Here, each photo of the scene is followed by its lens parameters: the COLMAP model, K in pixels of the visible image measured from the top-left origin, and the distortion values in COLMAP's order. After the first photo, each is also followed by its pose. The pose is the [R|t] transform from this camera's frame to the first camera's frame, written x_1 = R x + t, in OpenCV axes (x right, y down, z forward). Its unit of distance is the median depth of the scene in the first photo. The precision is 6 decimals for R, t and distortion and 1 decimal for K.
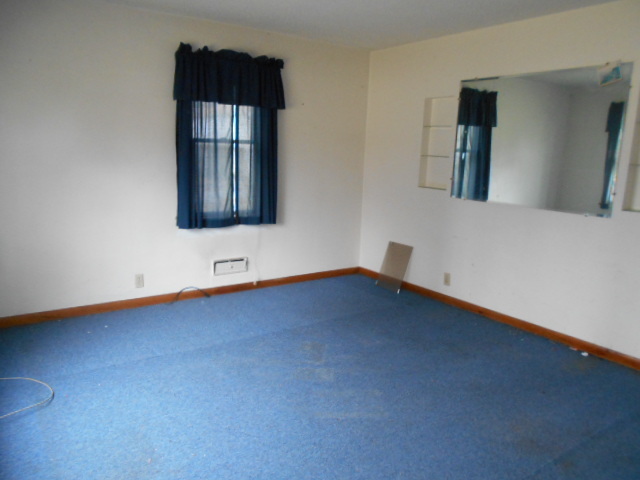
lens RADIAL K [[499.3, 0, 320.0], [0, 499.3, 240.0], [0, 0, 1]] dist [-0.058469, 0.074519]
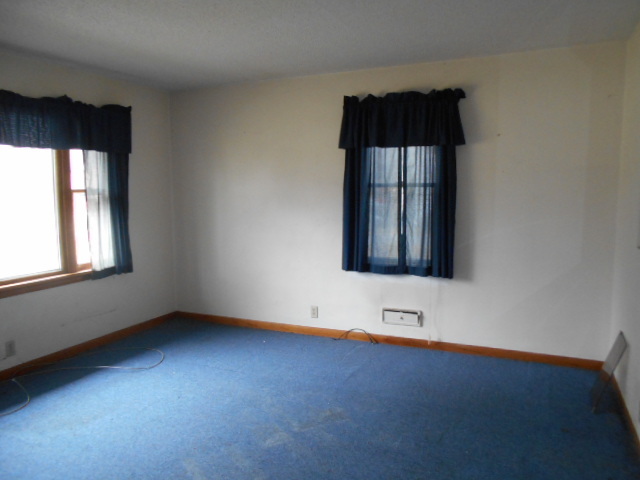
lens RADIAL K [[483.1, 0, 320.0], [0, 483.1, 240.0], [0, 0, 1]] dist [-0.041404, 0.005562]
pose [[0.507218, 0.048568, -0.860448, 0.549557], [-0.134274, 0.990672, -0.023233, -0.053066], [0.851293, 0.127320, 0.509008, 0.418822]]
